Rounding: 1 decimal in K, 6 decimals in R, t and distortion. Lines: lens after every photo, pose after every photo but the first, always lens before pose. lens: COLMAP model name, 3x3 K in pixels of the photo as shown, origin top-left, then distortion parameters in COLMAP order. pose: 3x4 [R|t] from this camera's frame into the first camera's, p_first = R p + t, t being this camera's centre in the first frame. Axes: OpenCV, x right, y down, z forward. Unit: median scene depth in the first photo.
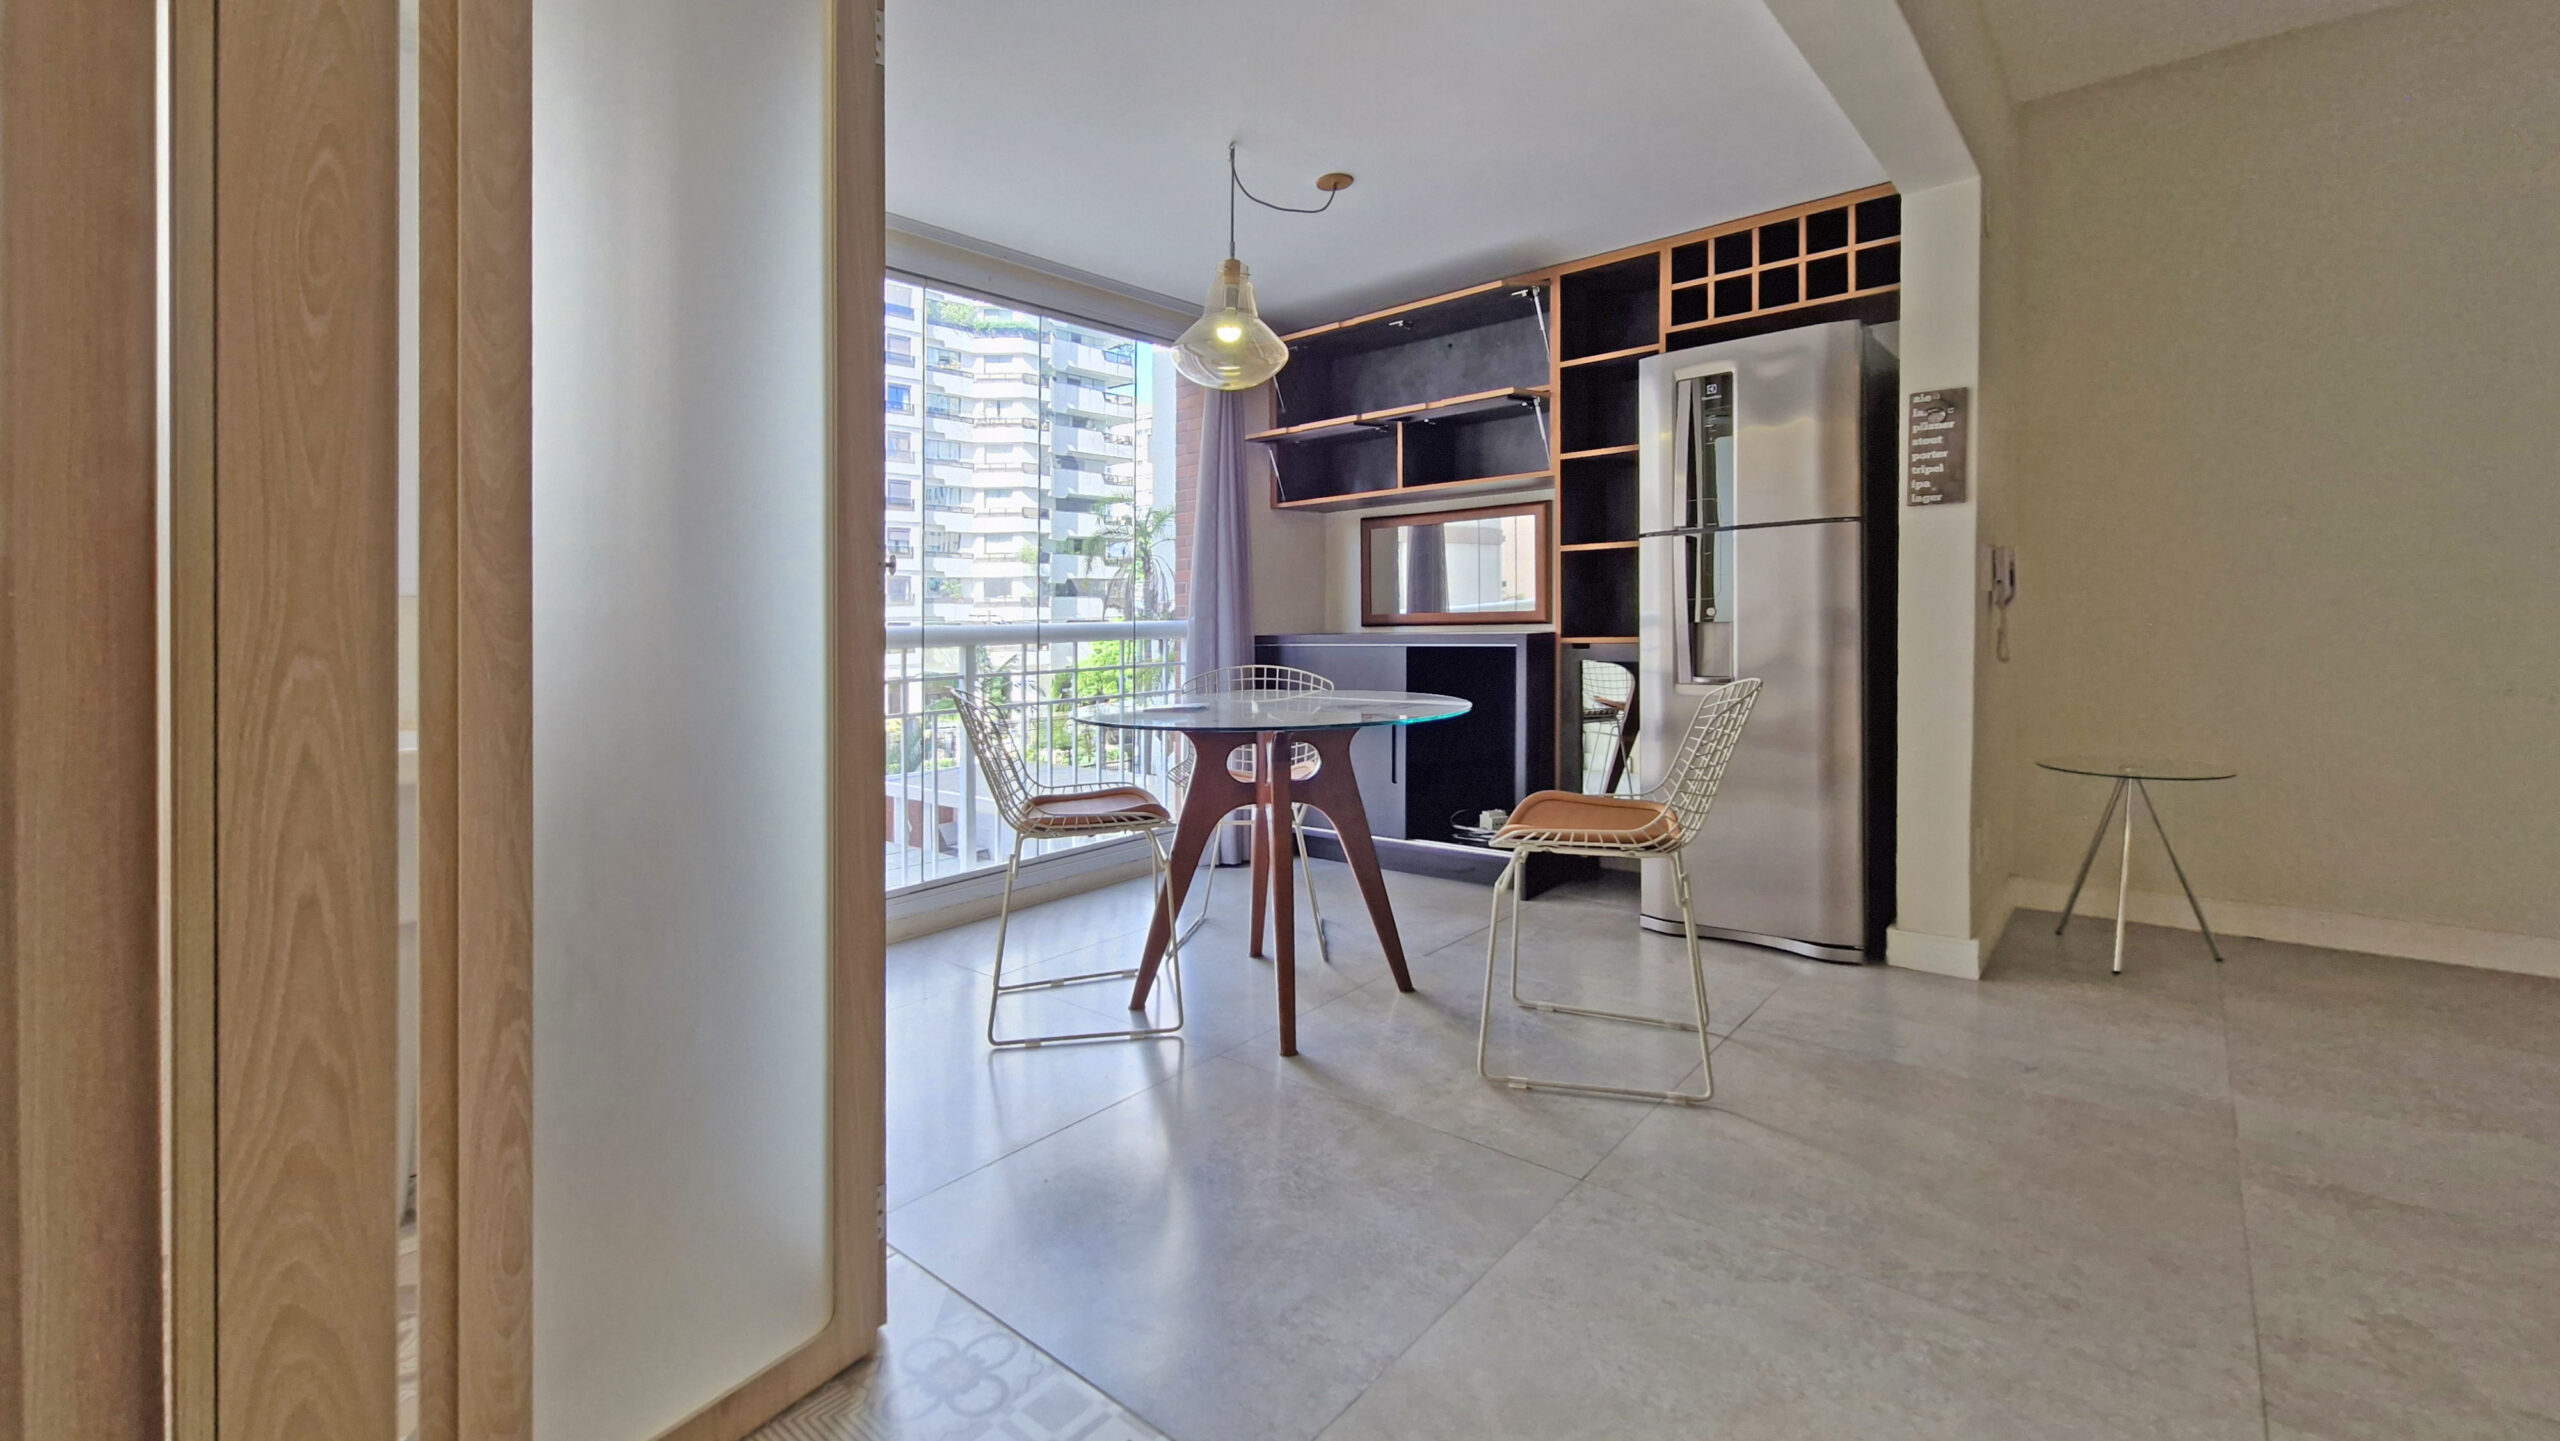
lens RADIAL K [[1007.9, 0, 1242.7], [0, 1007.9, 687.3], [0, 0, 1]] dist [-0.004466, 0.000377]
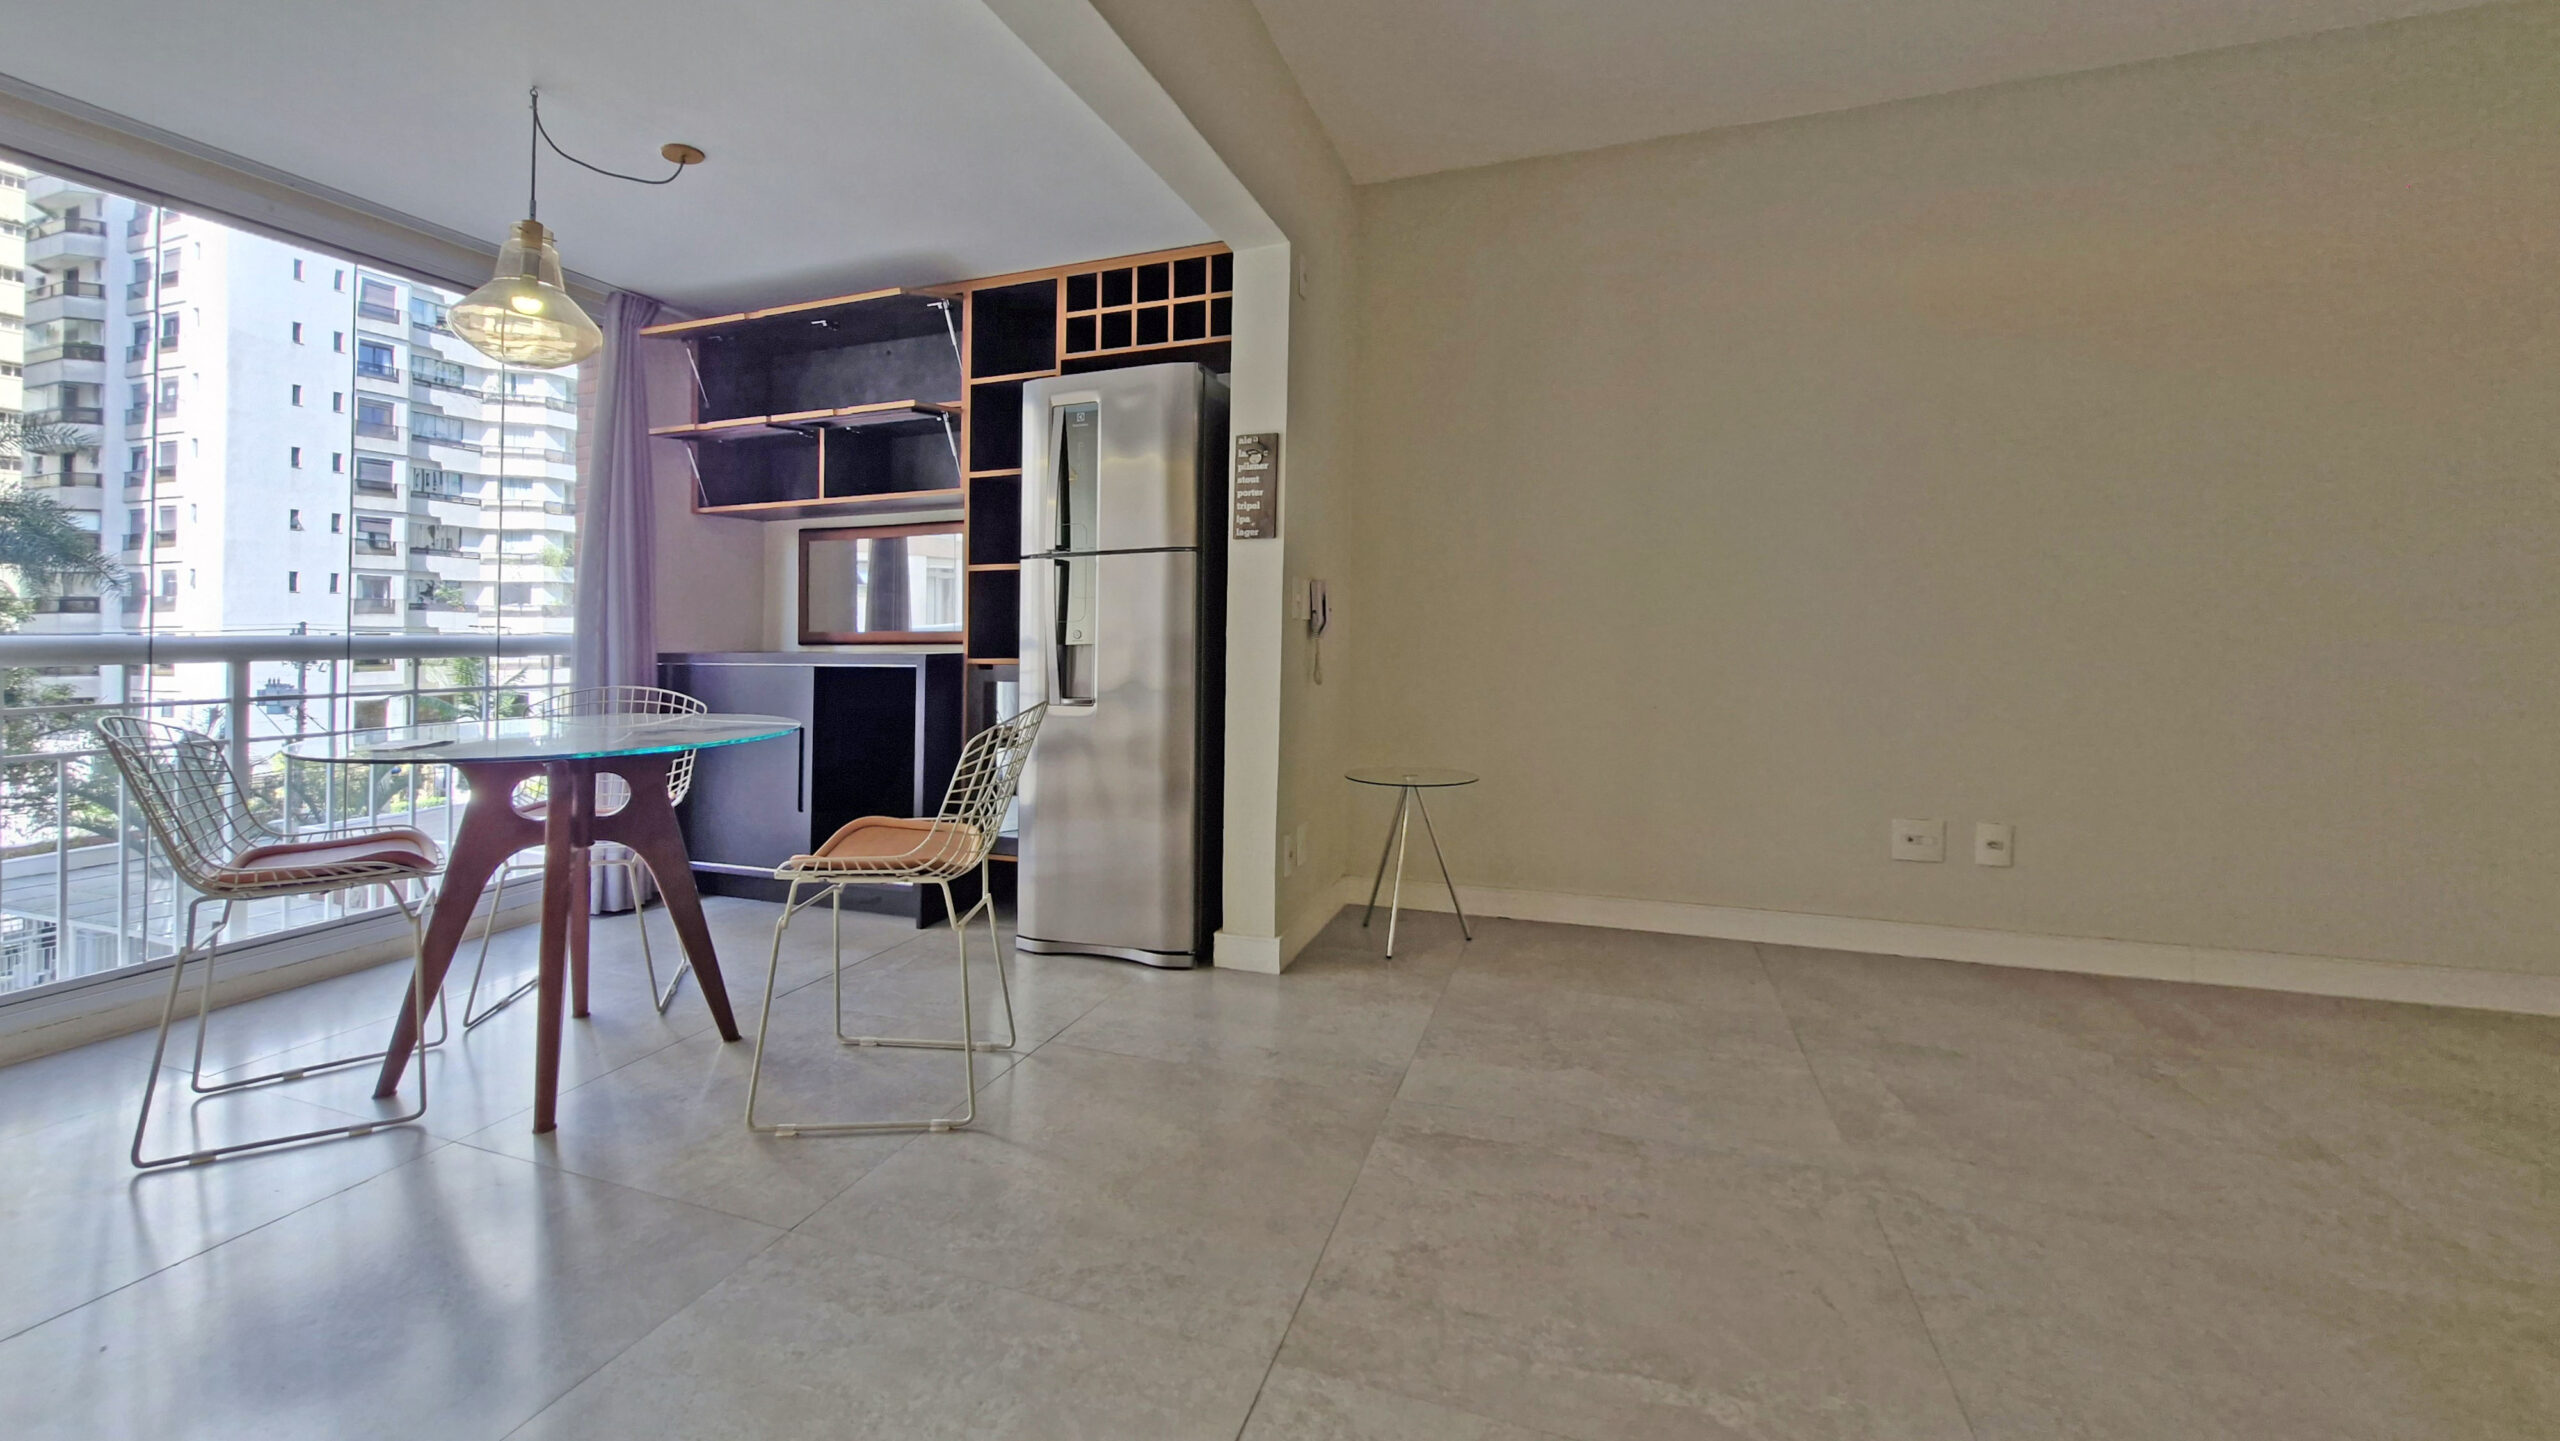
lens RADIAL K [[1007.9, 0, 1260.7], [0, 1007.9, 705.8], [0, 0, 1]] dist [-0.004466, 0.000377]
pose [[0.944750, -0.004499, 0.327760, 0.312413], [0.005470, 0.999983, -0.002038, 0.000672], [-0.327746, 0.003718, 0.944759, -0.028041]]
